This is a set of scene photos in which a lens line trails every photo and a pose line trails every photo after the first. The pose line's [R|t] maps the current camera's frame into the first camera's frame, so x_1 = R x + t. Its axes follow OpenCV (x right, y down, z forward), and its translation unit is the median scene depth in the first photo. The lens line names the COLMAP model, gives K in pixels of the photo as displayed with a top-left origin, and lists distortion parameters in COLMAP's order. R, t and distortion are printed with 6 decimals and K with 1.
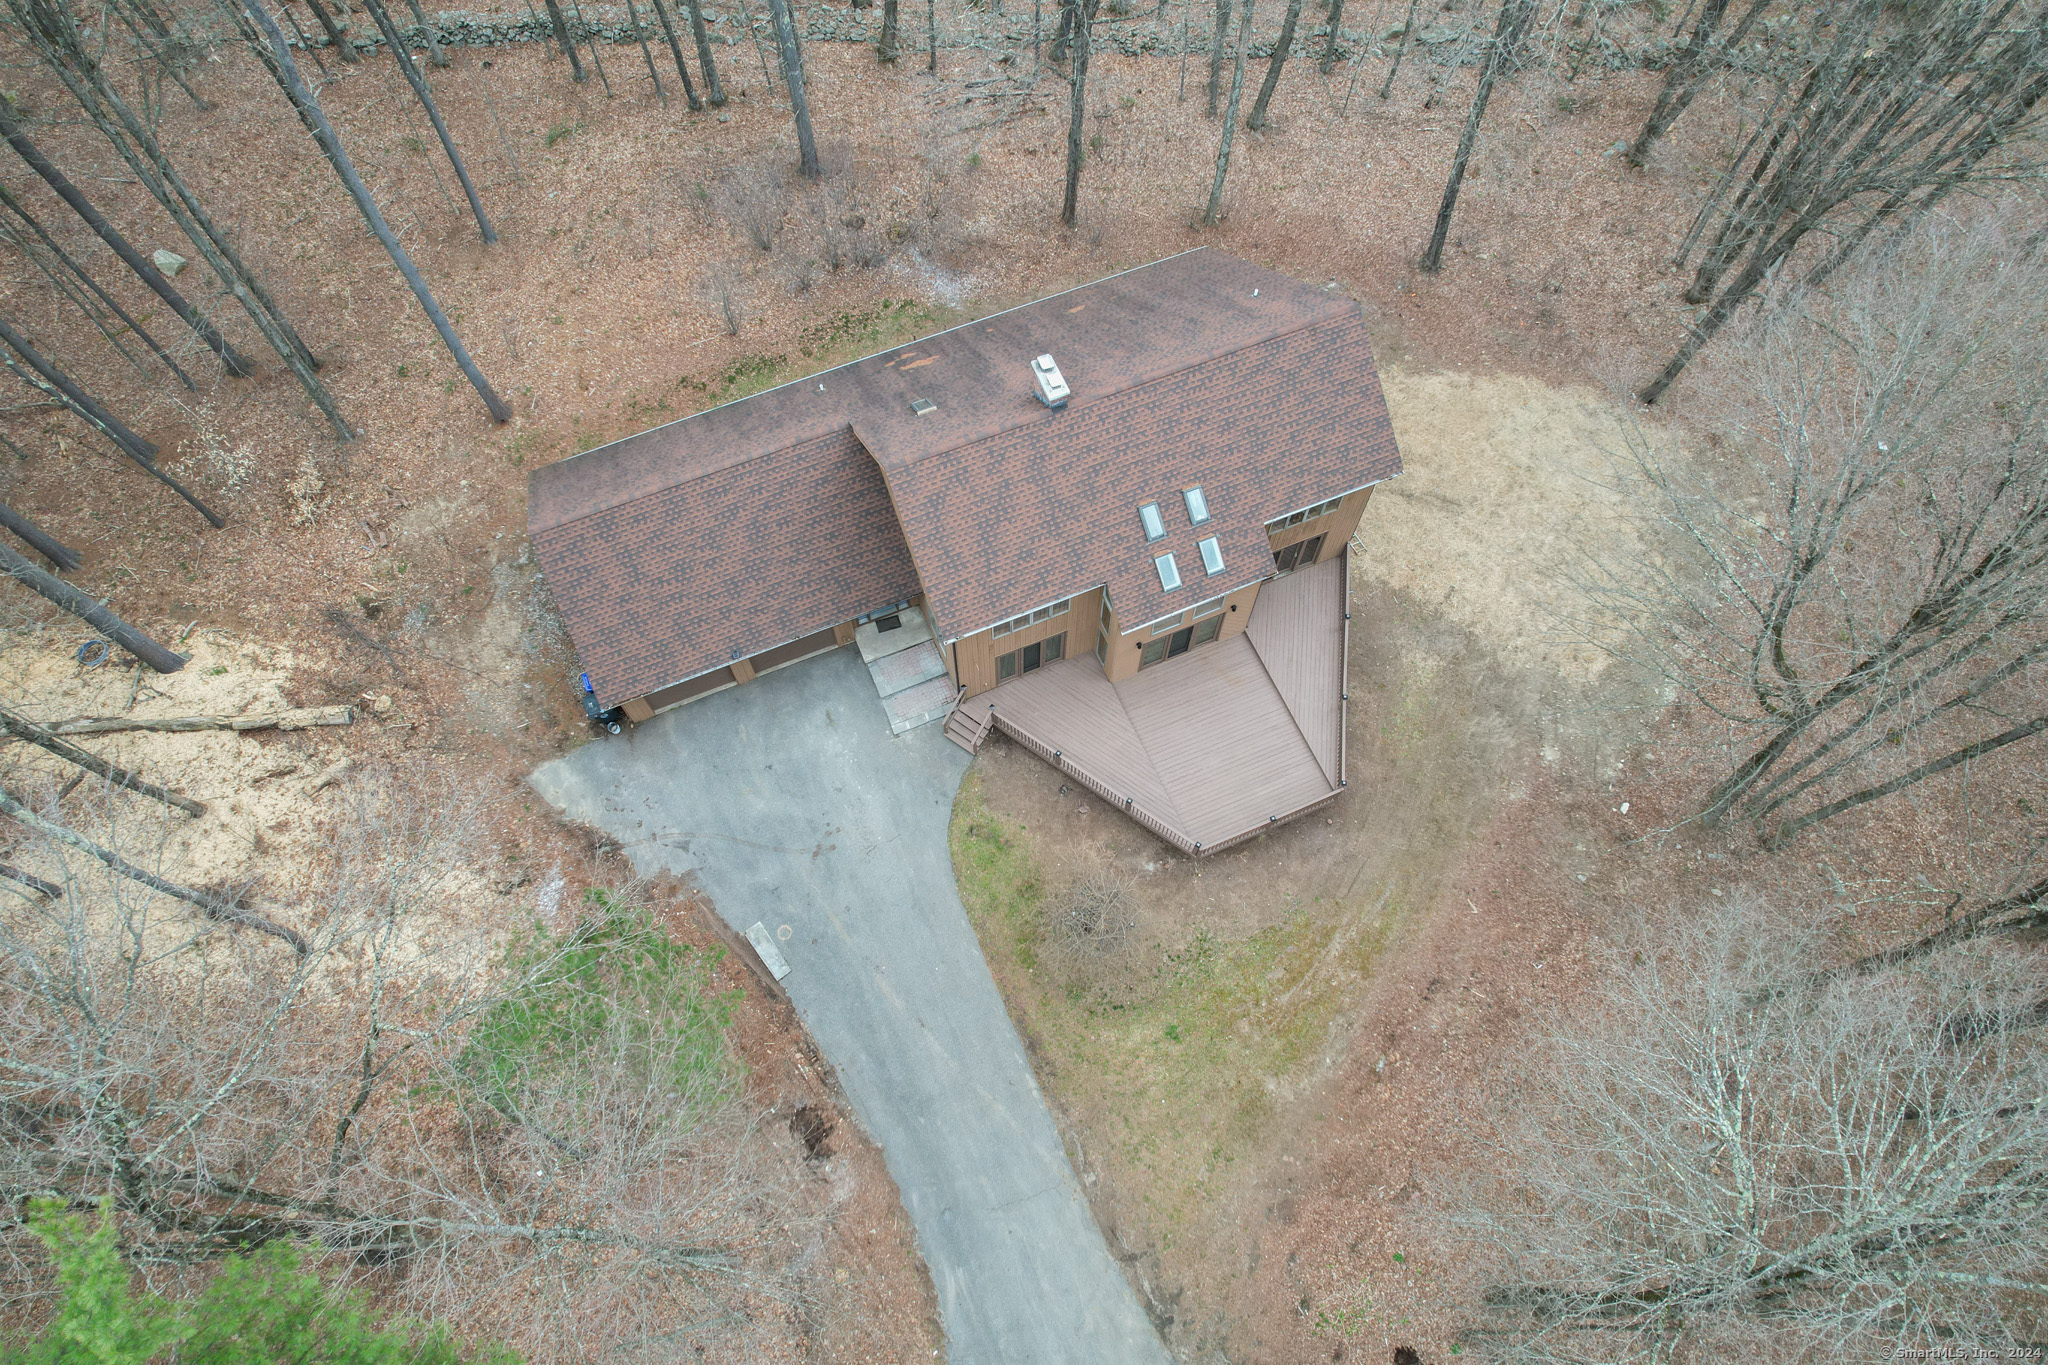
lens RADIAL K [[1327.7, 0, 1051.0], [0, 1327.7, 679.7], [0, 0, 1]] dist [-0.053667, 0.002283]
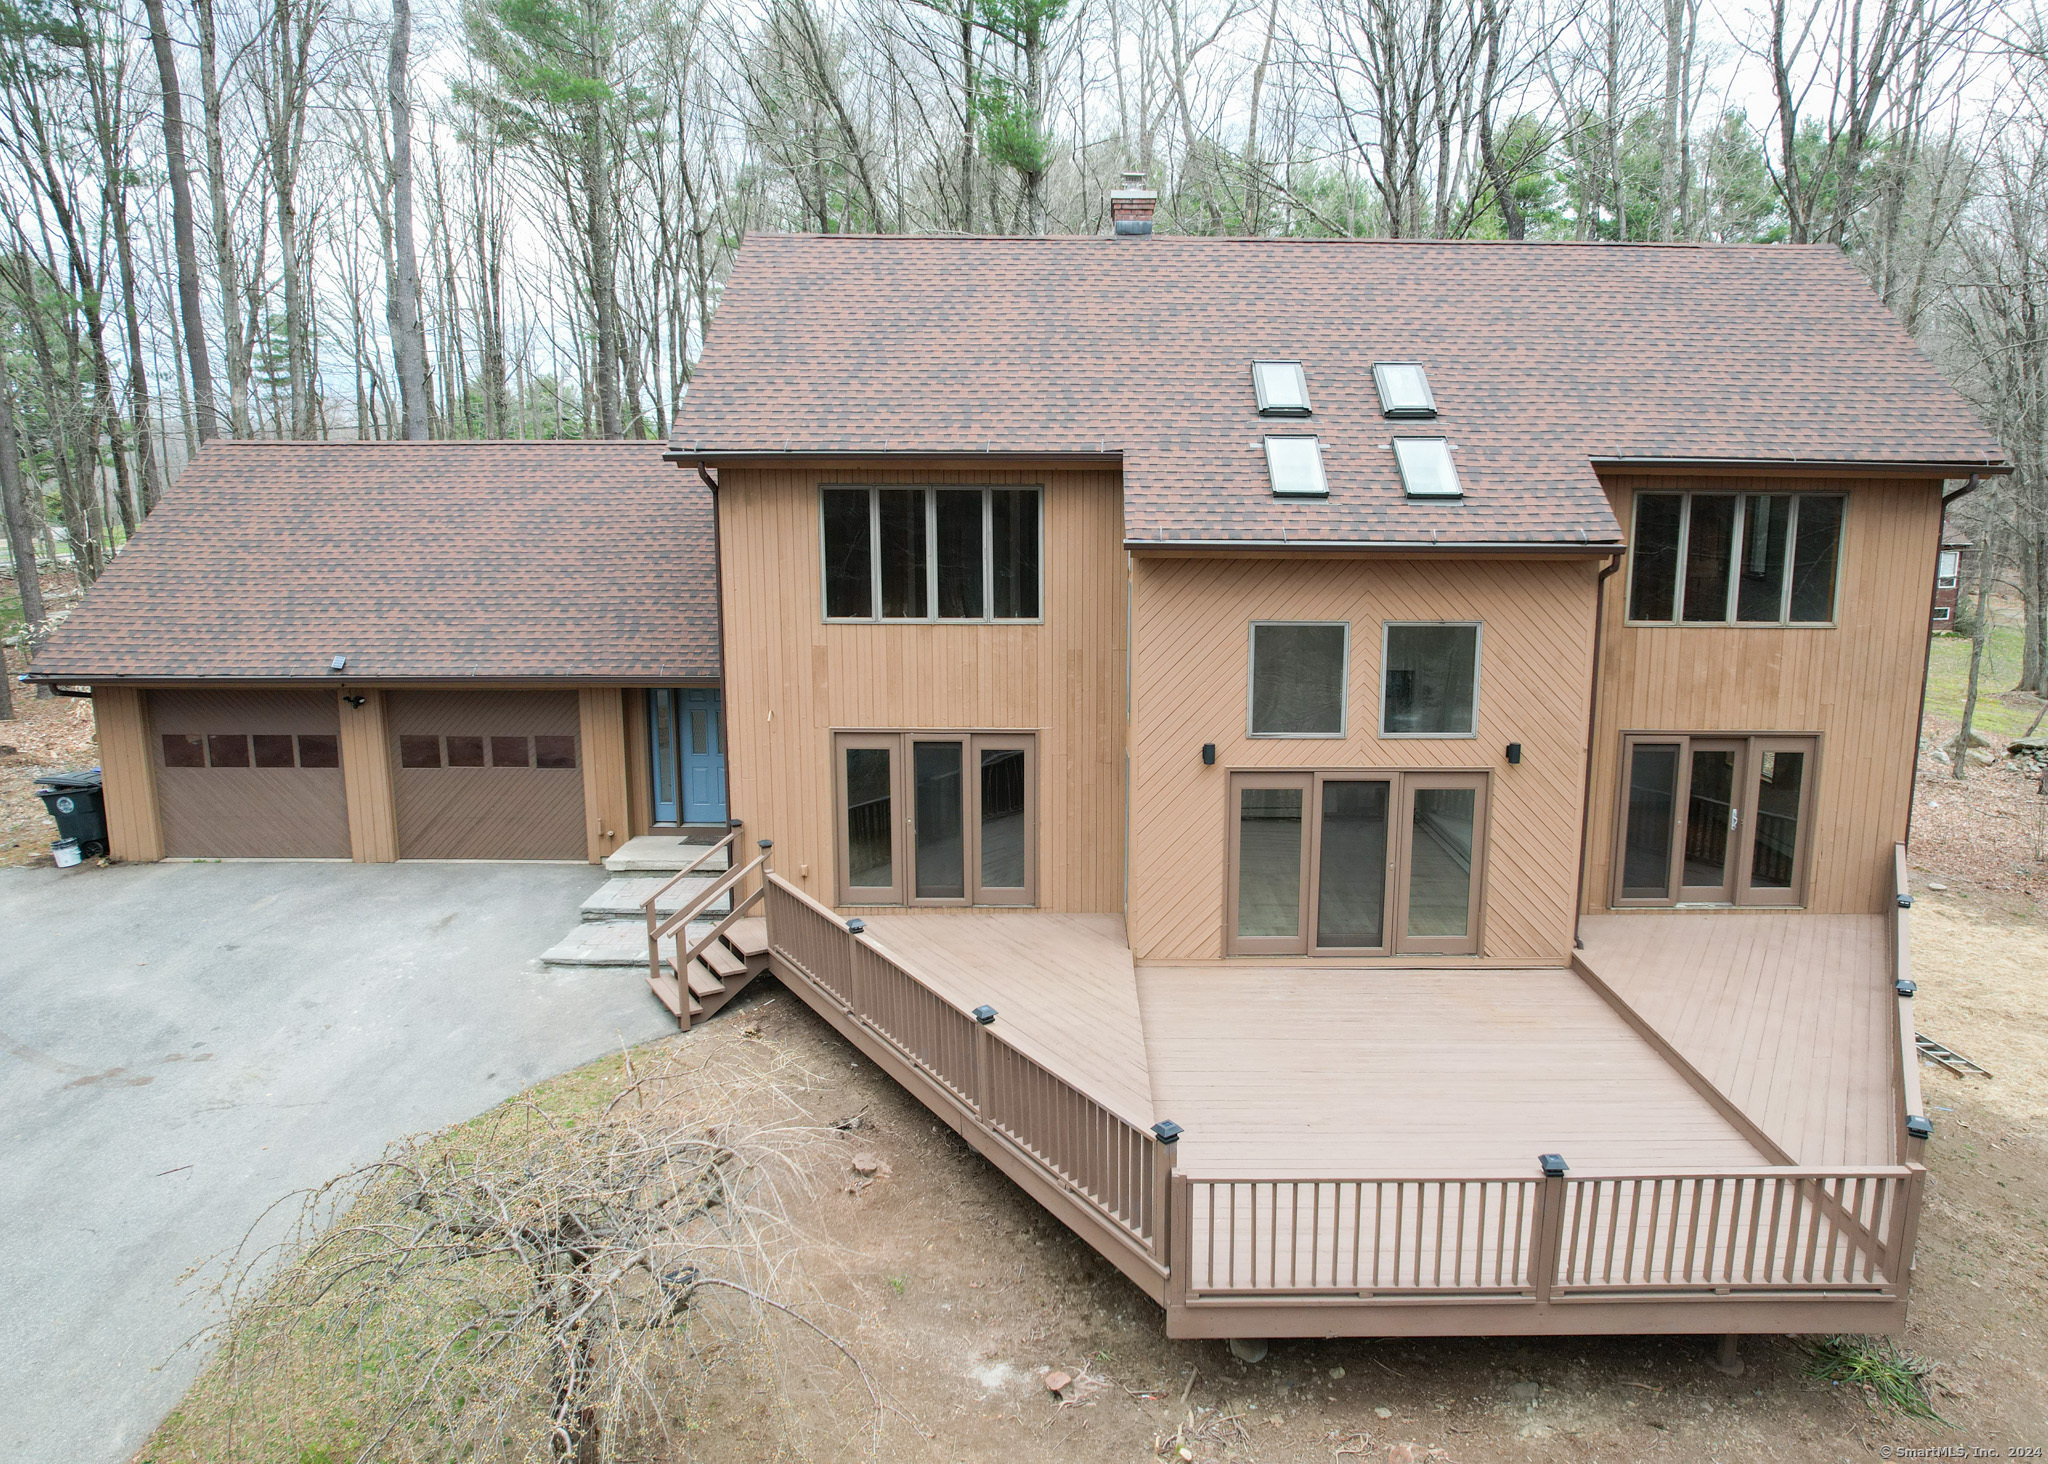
lens RADIAL K [[1400.1, 0, 1087.4], [0, 1400.1, 733.9], [0, 0, 1]] dist [-0.068056, 0.071934]
pose [[0.922405, 0.059848, -0.381560, 0.177384], [-0.348687, 0.553892, -0.756056, 0.259119], [0.166094, 0.830435, 0.531781, 0.801562]]
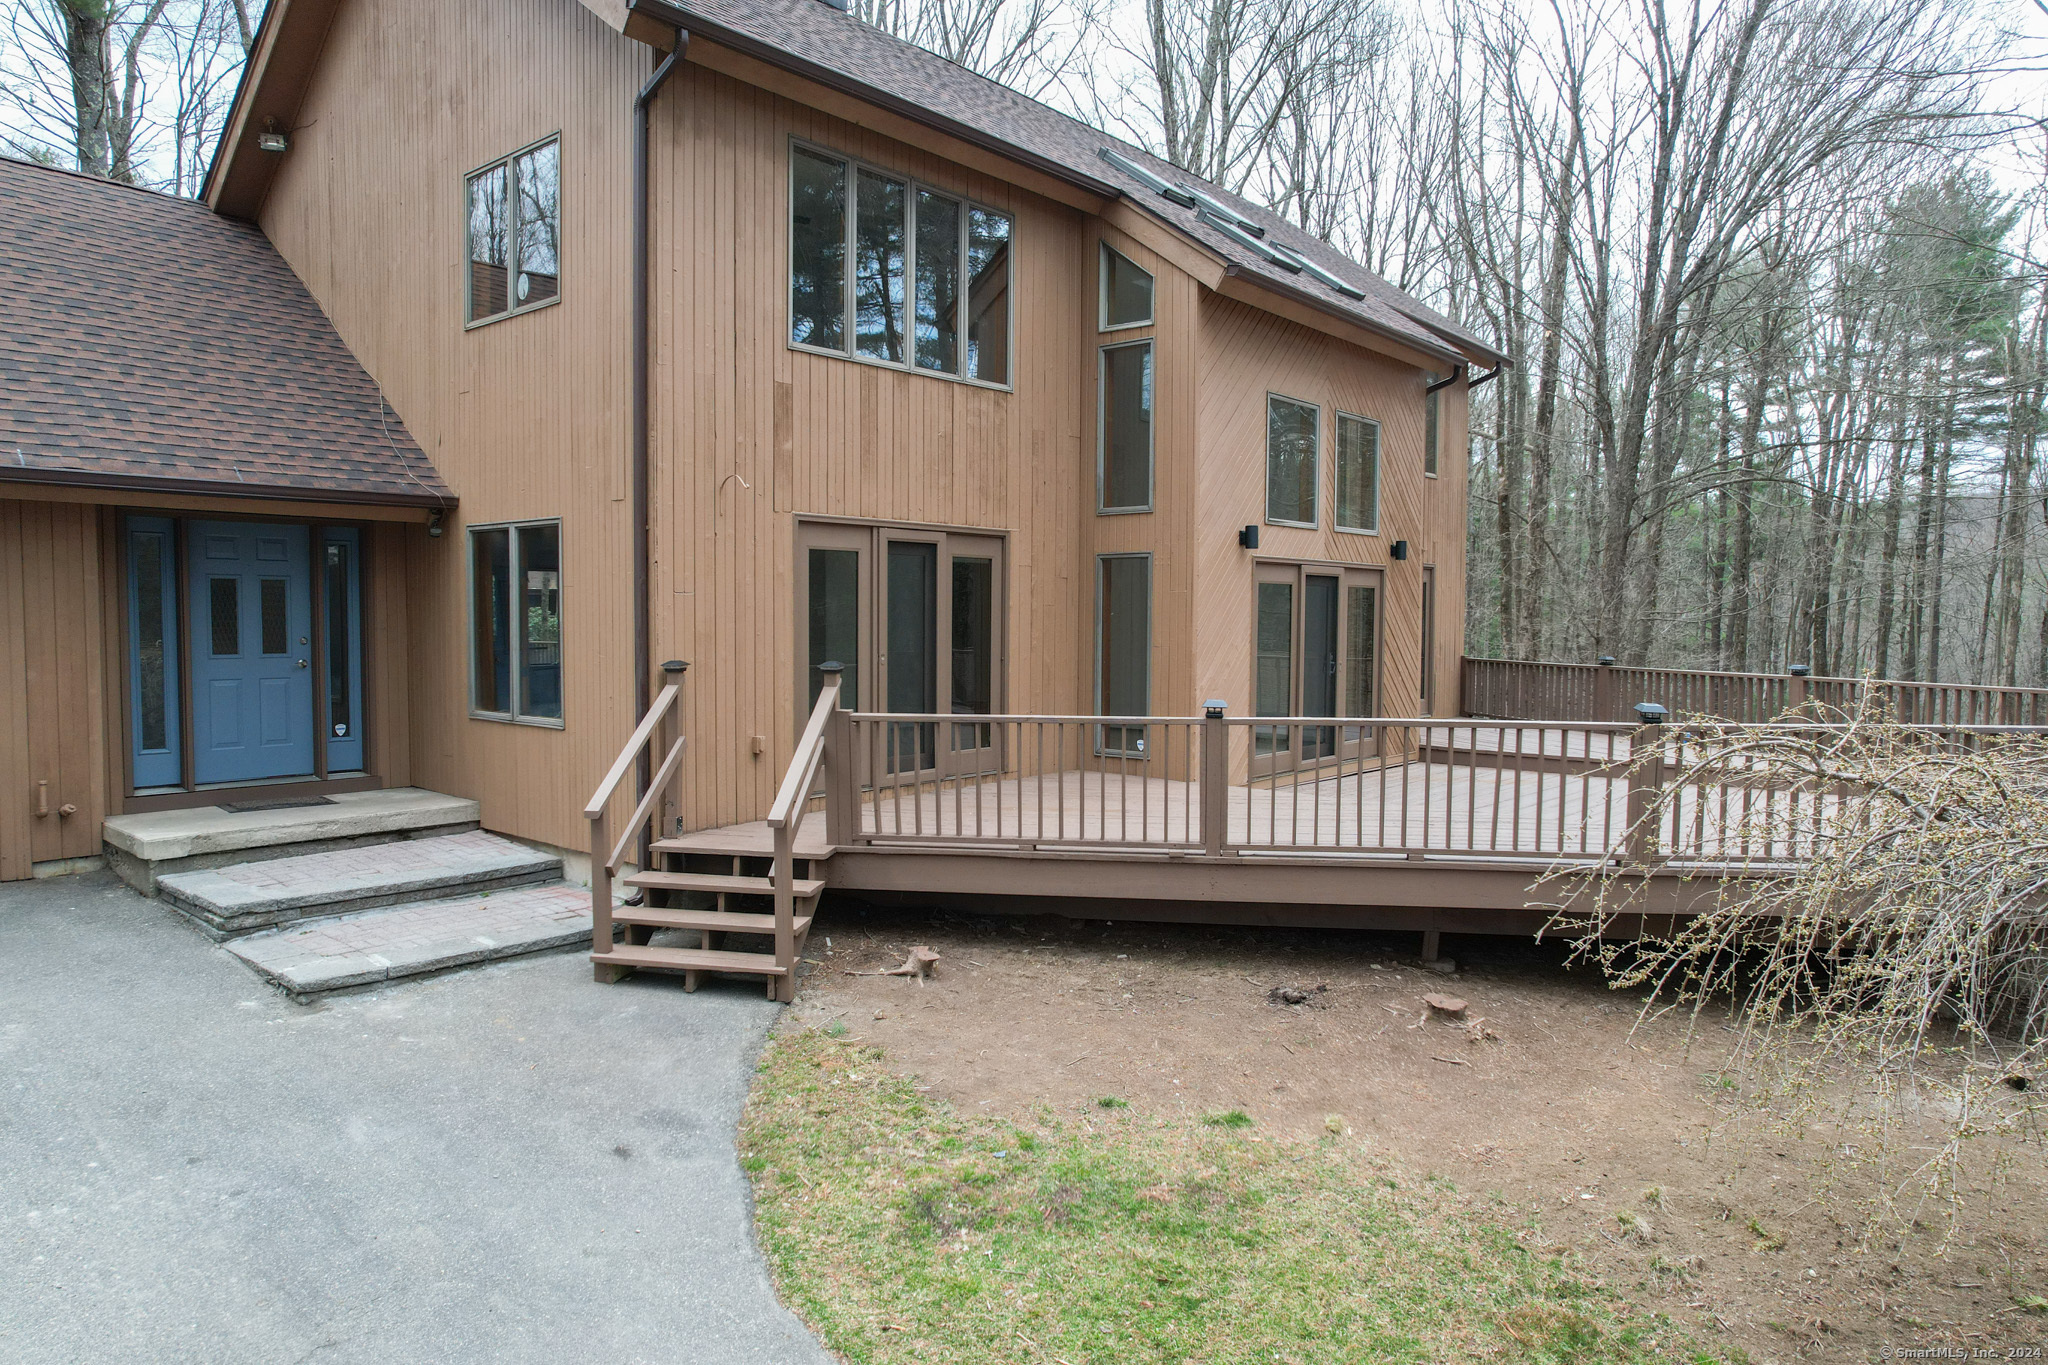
lens RADIAL K [[1303.4, 0, 1036.3], [0, 1303.4, 684.0], [0, 0, 1]] dist [-0.052360, 0.046153]
pose [[0.895200, -0.033956, 0.444369, -0.109864], [0.409249, 0.457392, -0.789498, 0.203633], [-0.176443, 0.888617, 0.423354, 0.918834]]
